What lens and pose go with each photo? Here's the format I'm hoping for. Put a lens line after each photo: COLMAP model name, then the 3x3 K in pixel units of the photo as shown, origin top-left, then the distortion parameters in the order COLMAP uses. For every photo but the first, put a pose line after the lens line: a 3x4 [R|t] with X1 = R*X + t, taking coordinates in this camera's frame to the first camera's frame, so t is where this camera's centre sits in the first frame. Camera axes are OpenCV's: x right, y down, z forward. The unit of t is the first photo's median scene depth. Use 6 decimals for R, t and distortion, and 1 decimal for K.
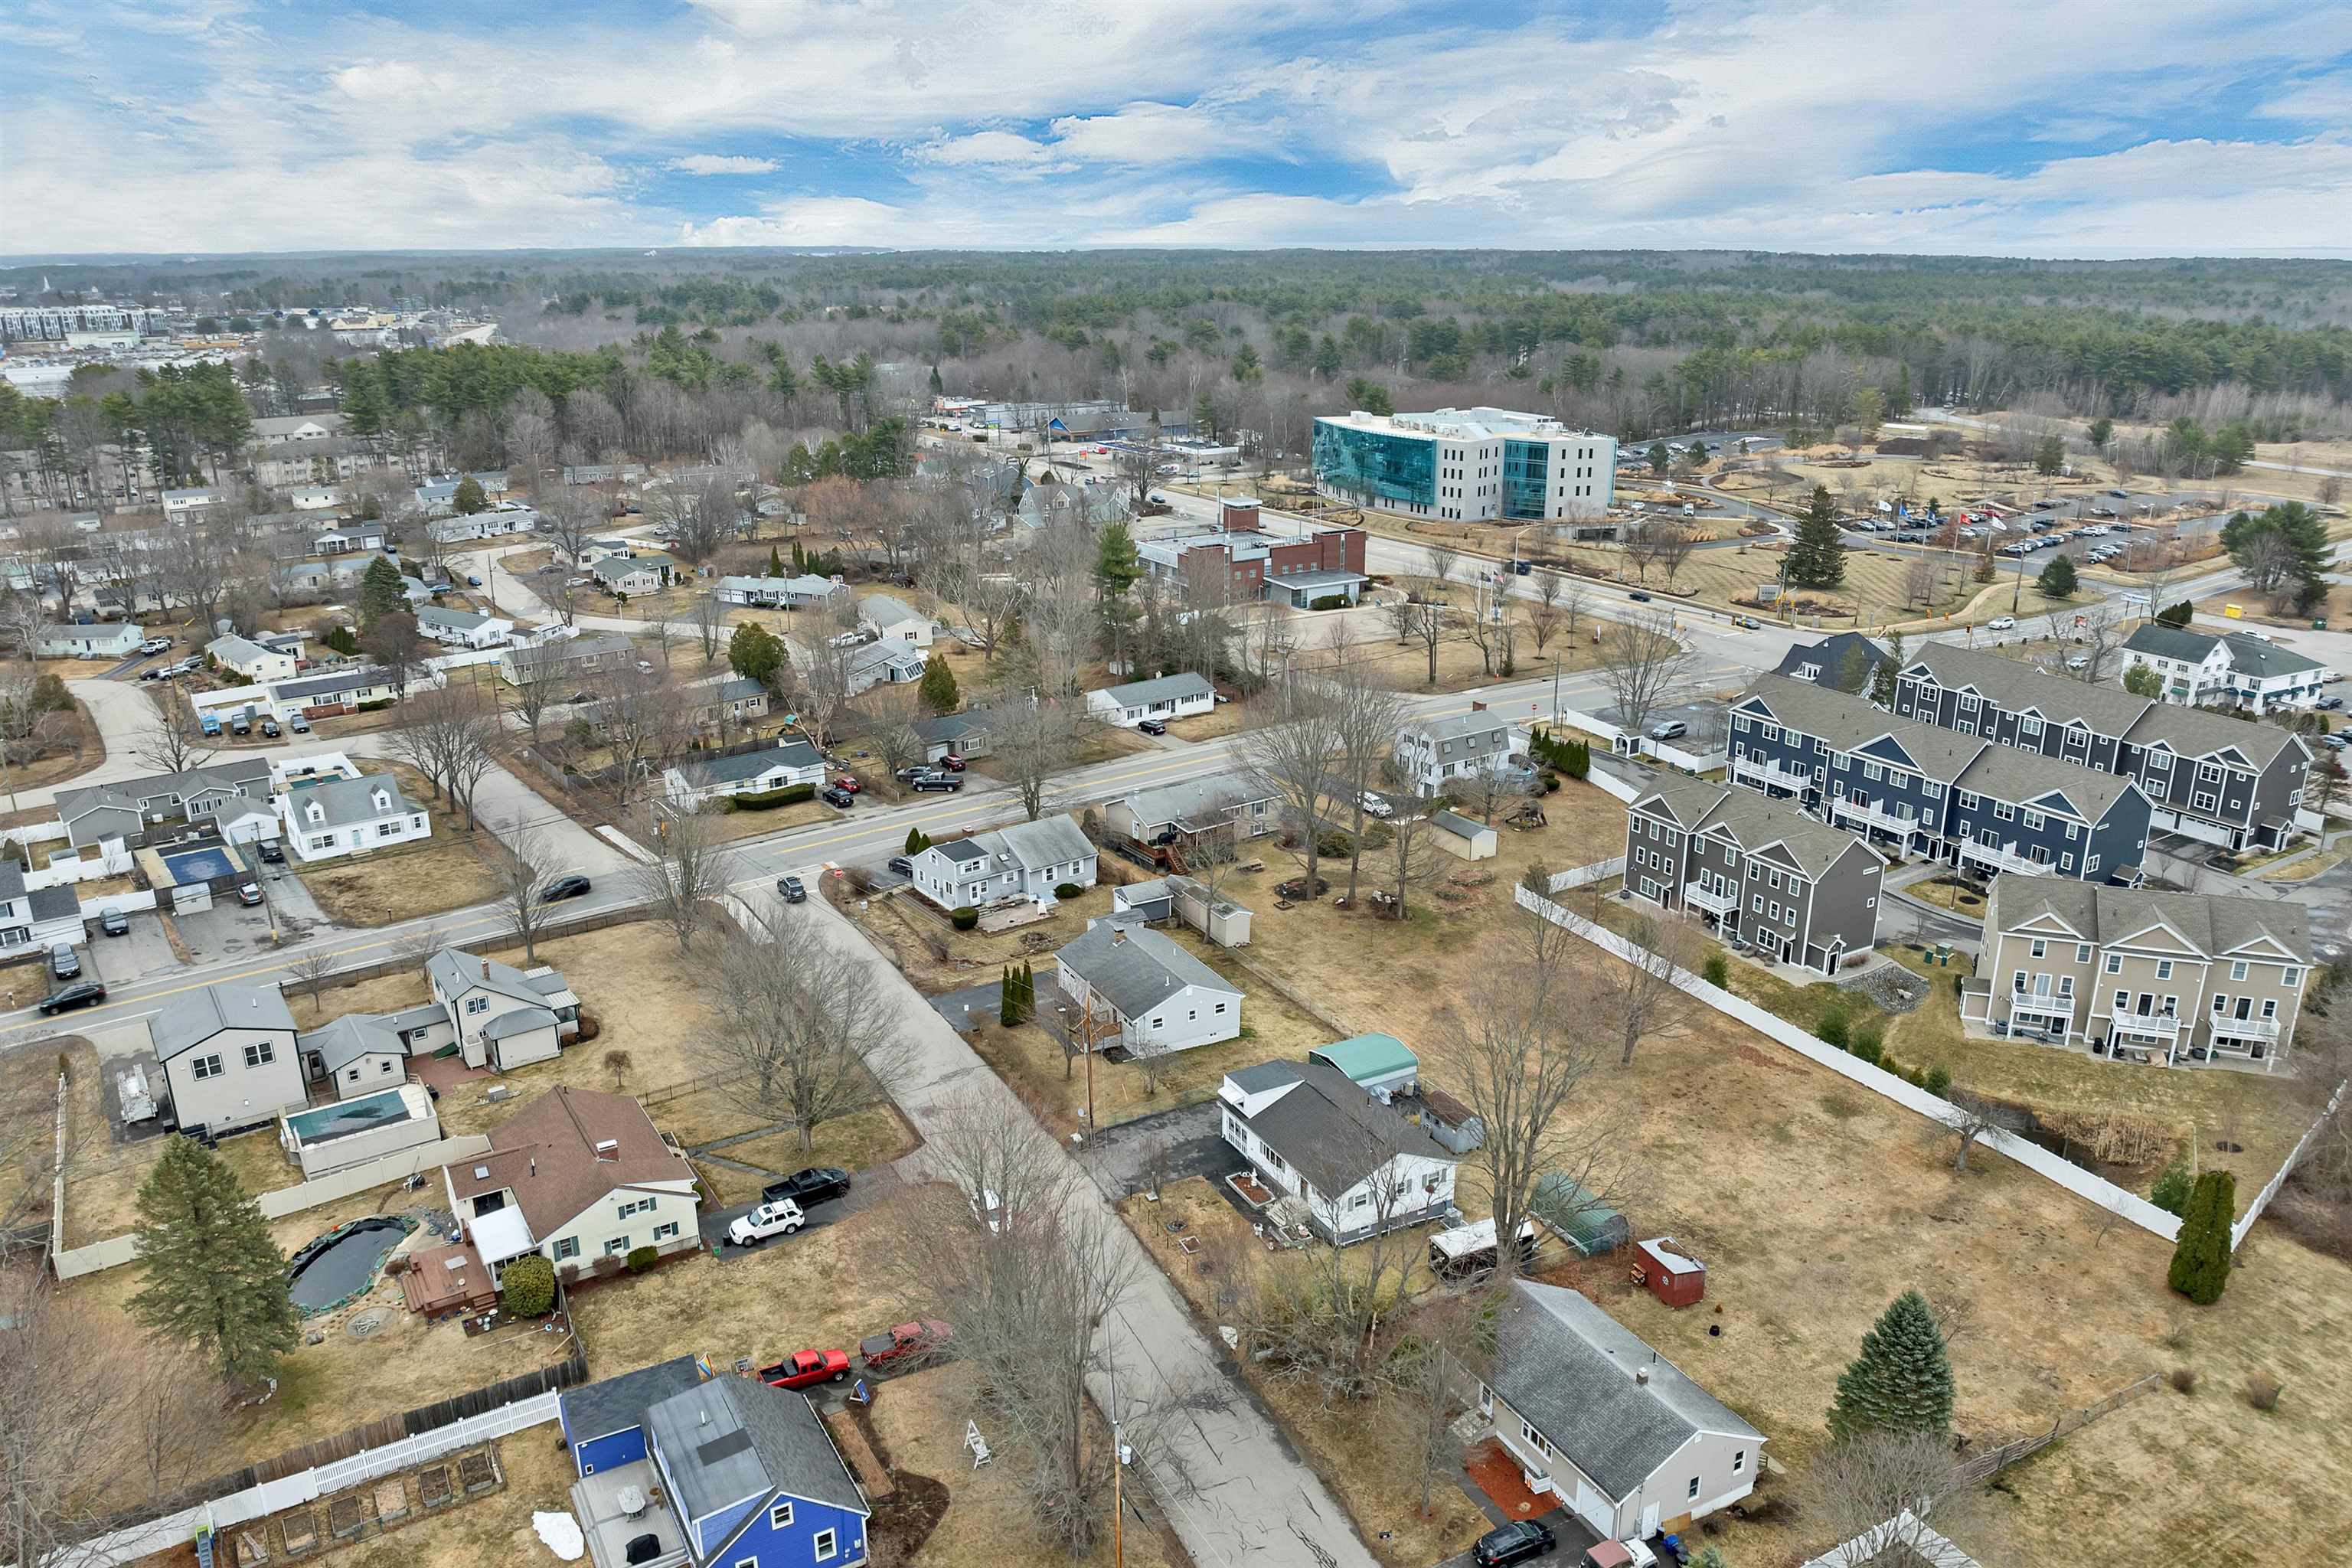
lens RADIAL K [[1694.8, 0, 1178.9], [0, 1694.8, 812.2], [0, 0, 1]] dist [-0.033270, -0.007234]
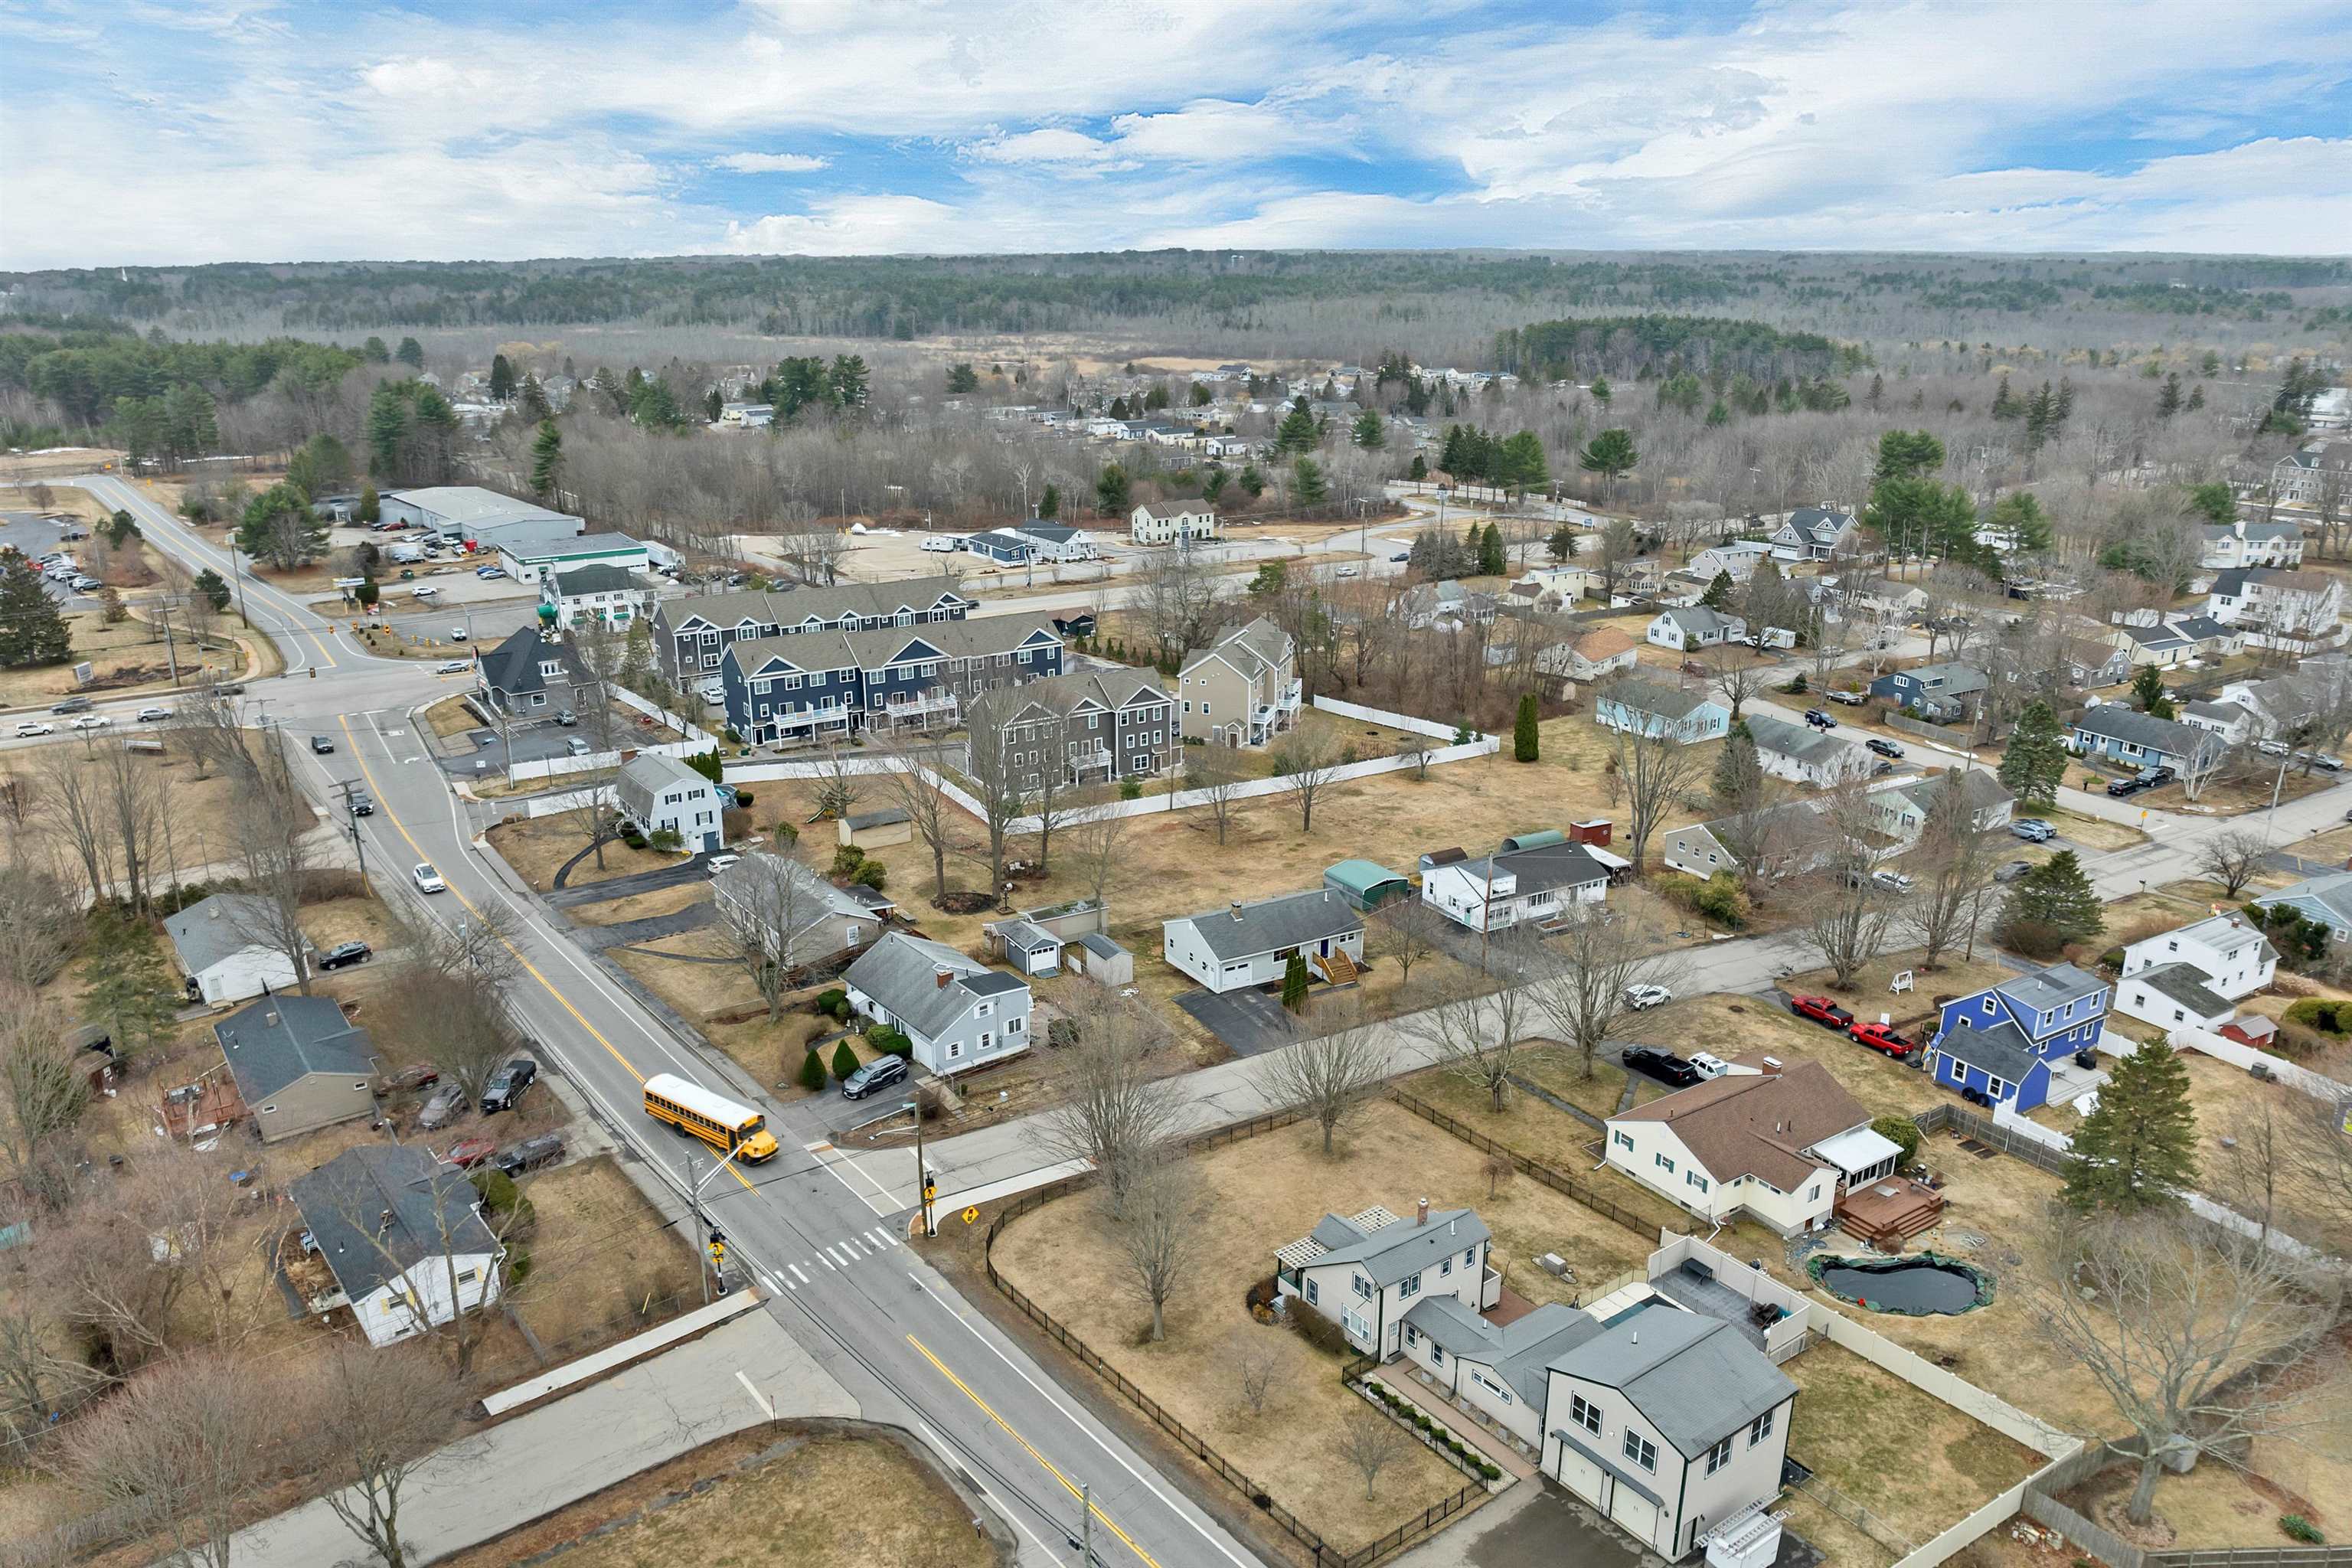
lens RADIAL K [[1694.8, 0, 1178.9], [0, 1694.8, 812.2], [0, 0, 1]] dist [-0.033270, -0.007234]
pose [[-0.022912, -0.316346, 0.948367, -0.800911], [0.320885, 0.896097, 0.306663, -0.248978], [-0.946841, 0.311343, 0.080980, 0.741046]]
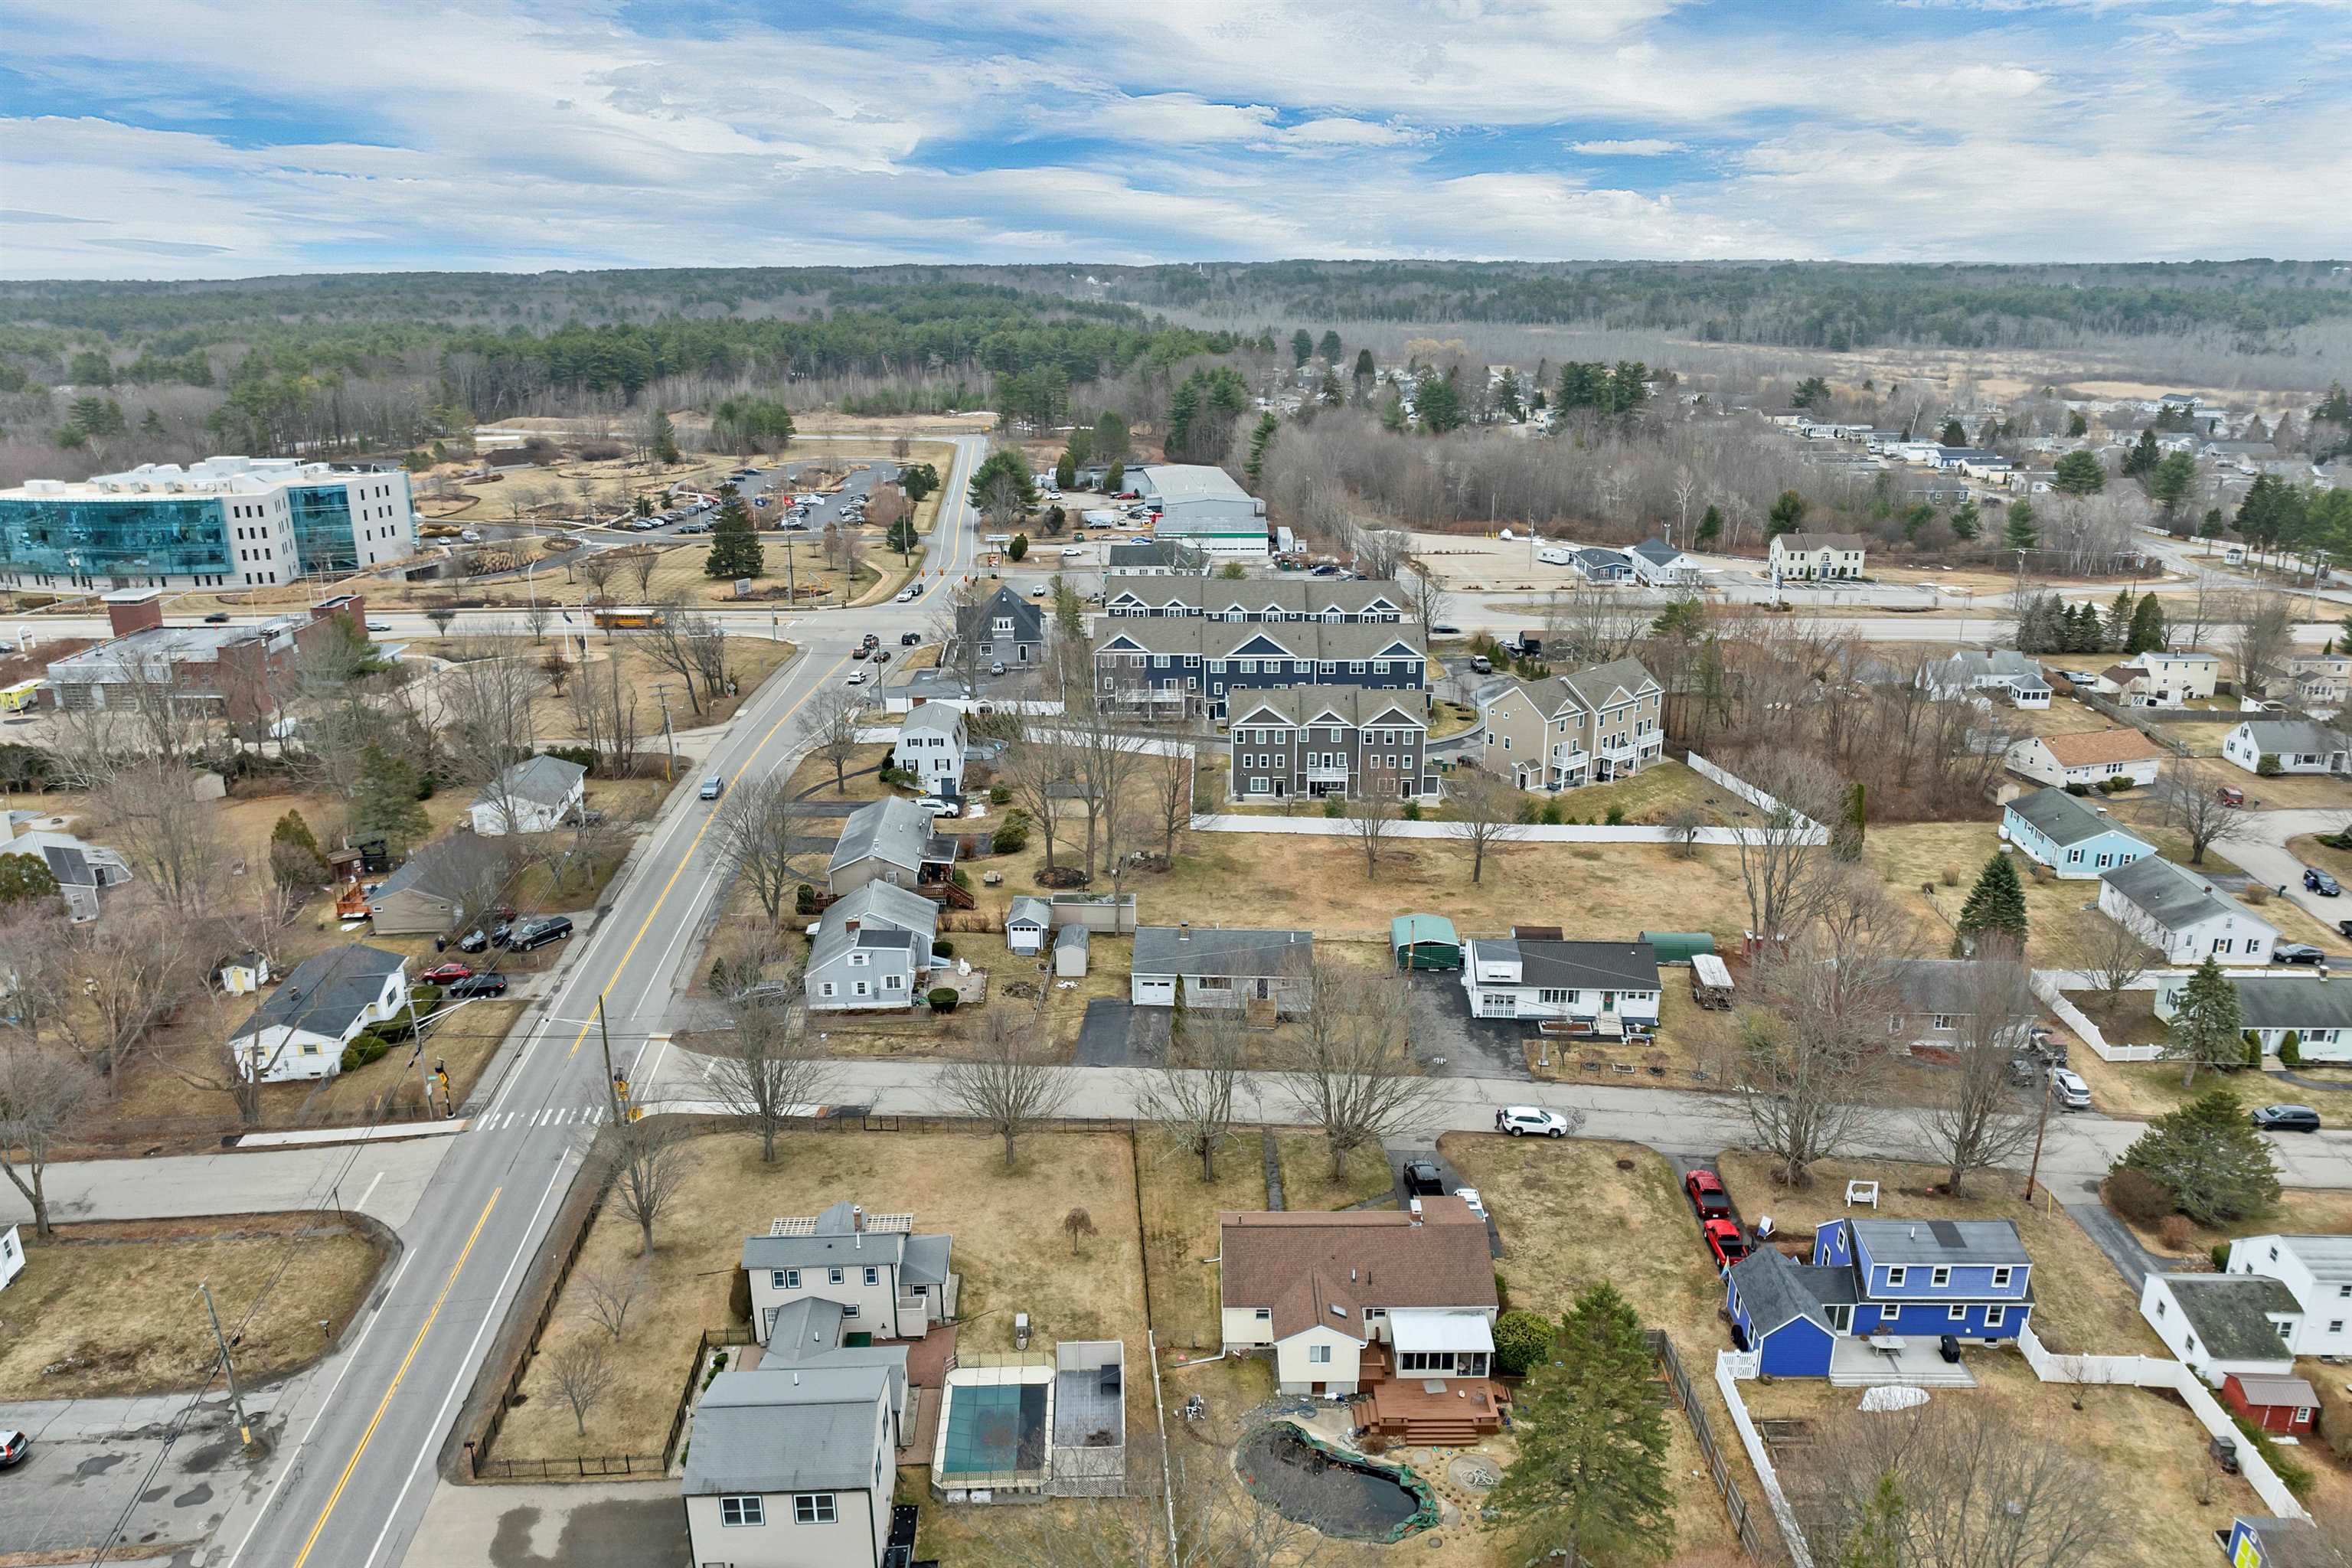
lens RADIAL K [[1694.8, 0, 1178.9], [0, 1694.8, 812.2], [0, 0, 1]] dist [-0.033270, -0.007234]
pose [[0.532661, -0.267330, 0.802999, -0.668850], [0.275622, 0.951872, 0.134060, -0.105303], [-0.800191, 0.149916, 0.580707, 0.317031]]
